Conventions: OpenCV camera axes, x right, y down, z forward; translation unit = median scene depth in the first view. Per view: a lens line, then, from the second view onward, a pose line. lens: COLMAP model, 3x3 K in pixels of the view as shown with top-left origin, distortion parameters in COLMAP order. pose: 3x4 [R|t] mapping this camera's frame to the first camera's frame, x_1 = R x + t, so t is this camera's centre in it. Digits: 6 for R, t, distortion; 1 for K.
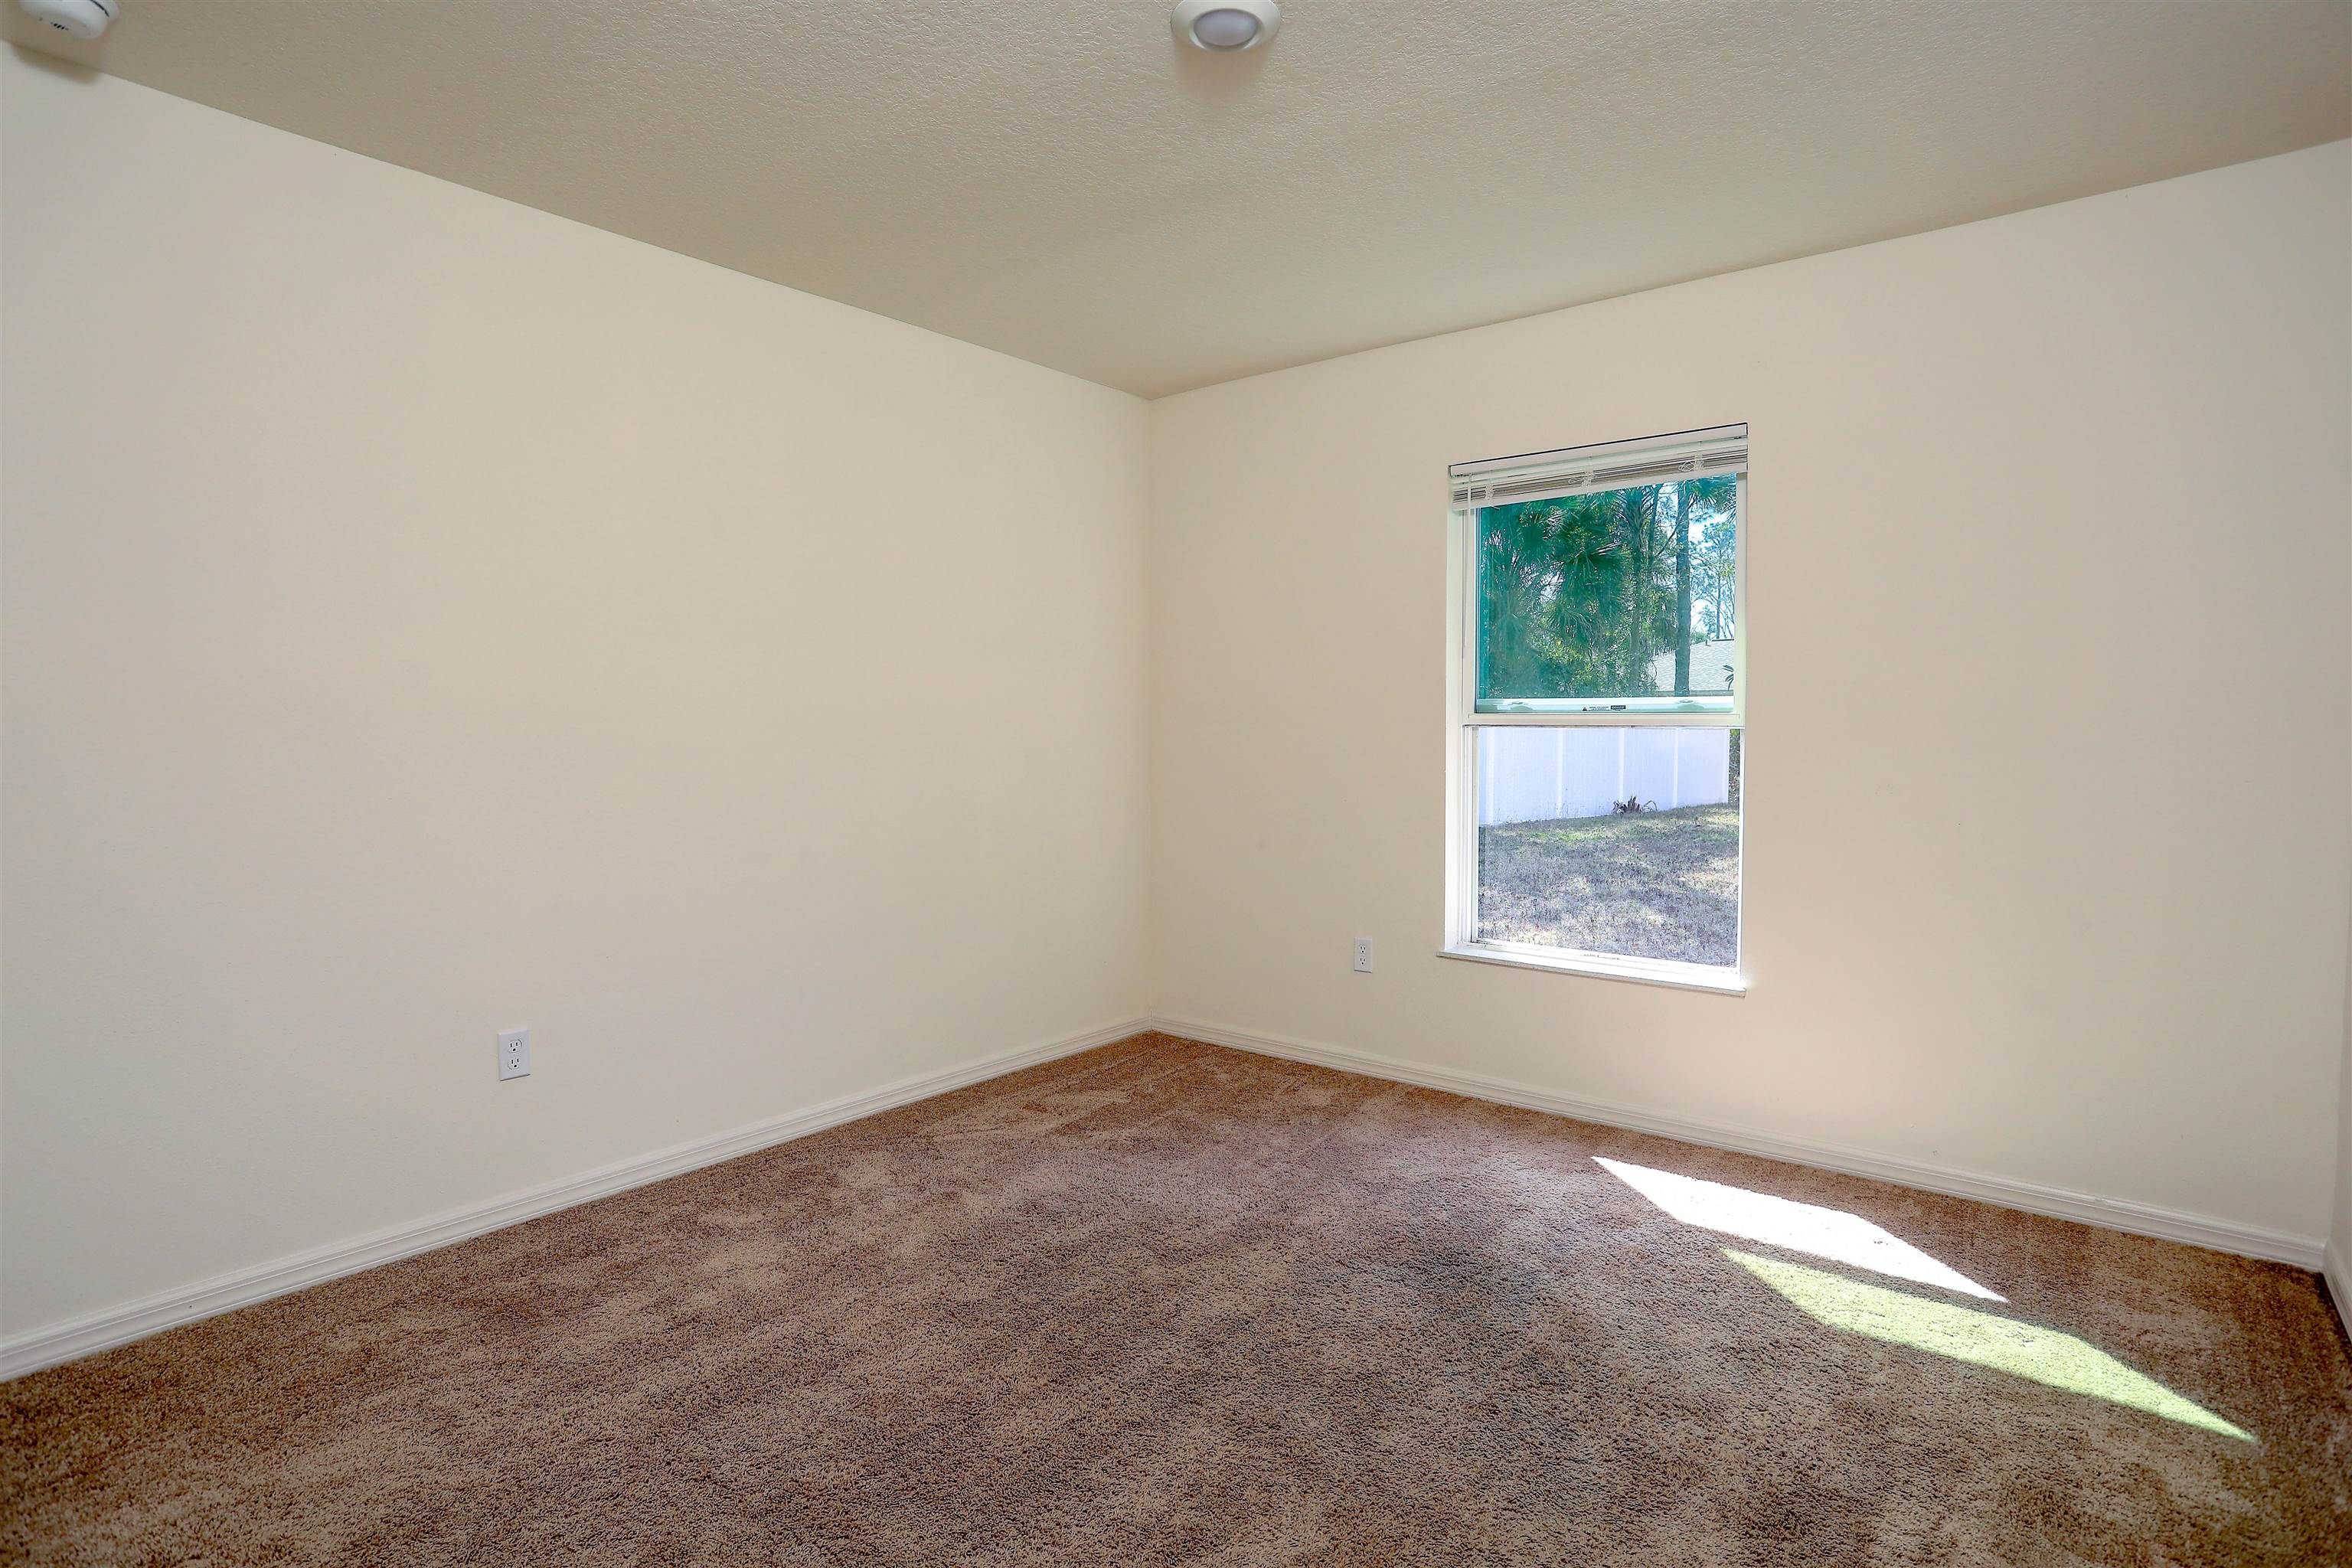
lens RADIAL K [[1214.1, 0, 1171.0], [0, 1214.1, 771.0], [0, 0, 1]] dist [-0.072736, 0.037385]
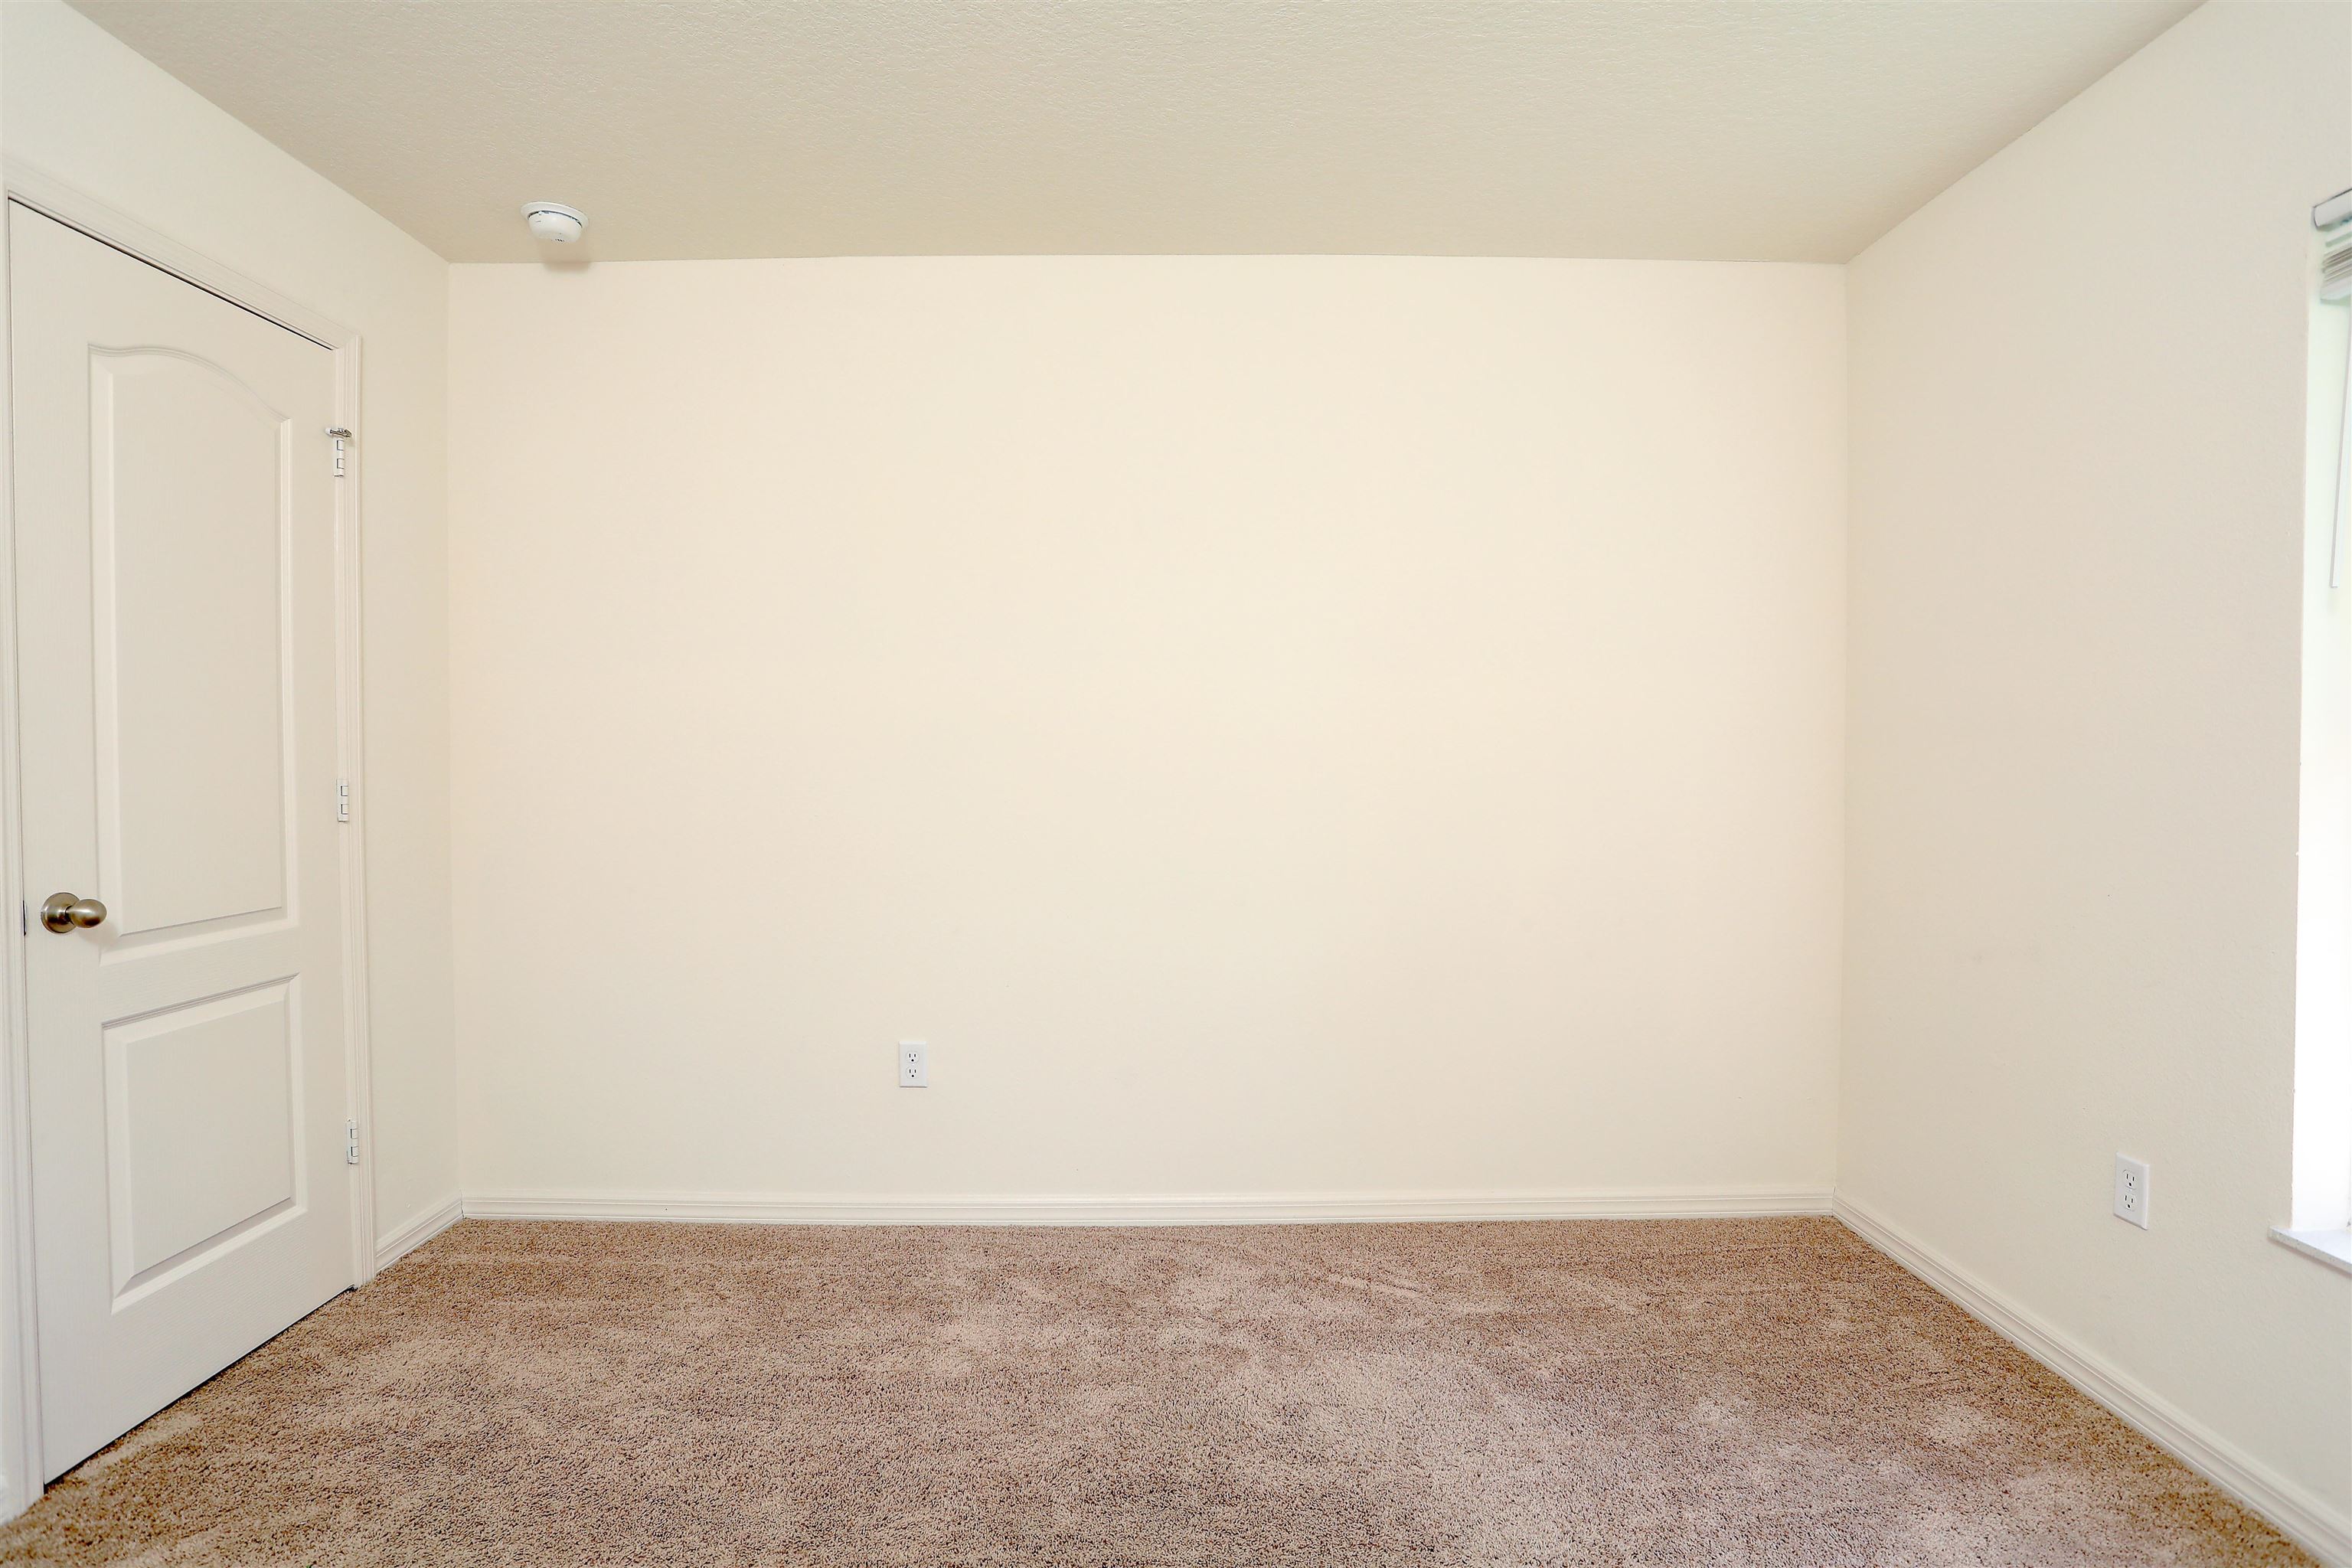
lens RADIAL K [[1205.6, 0, 1175.5], [0, 1205.6, 777.7], [0, 0, 1]] dist [-0.071312, 0.034557]
pose [[0.630870, 0.017717, -0.775686, 0.371130], [-0.031607, 0.999496, -0.002878, -0.017327], [0.775244, 0.026333, 0.631113, 0.457230]]
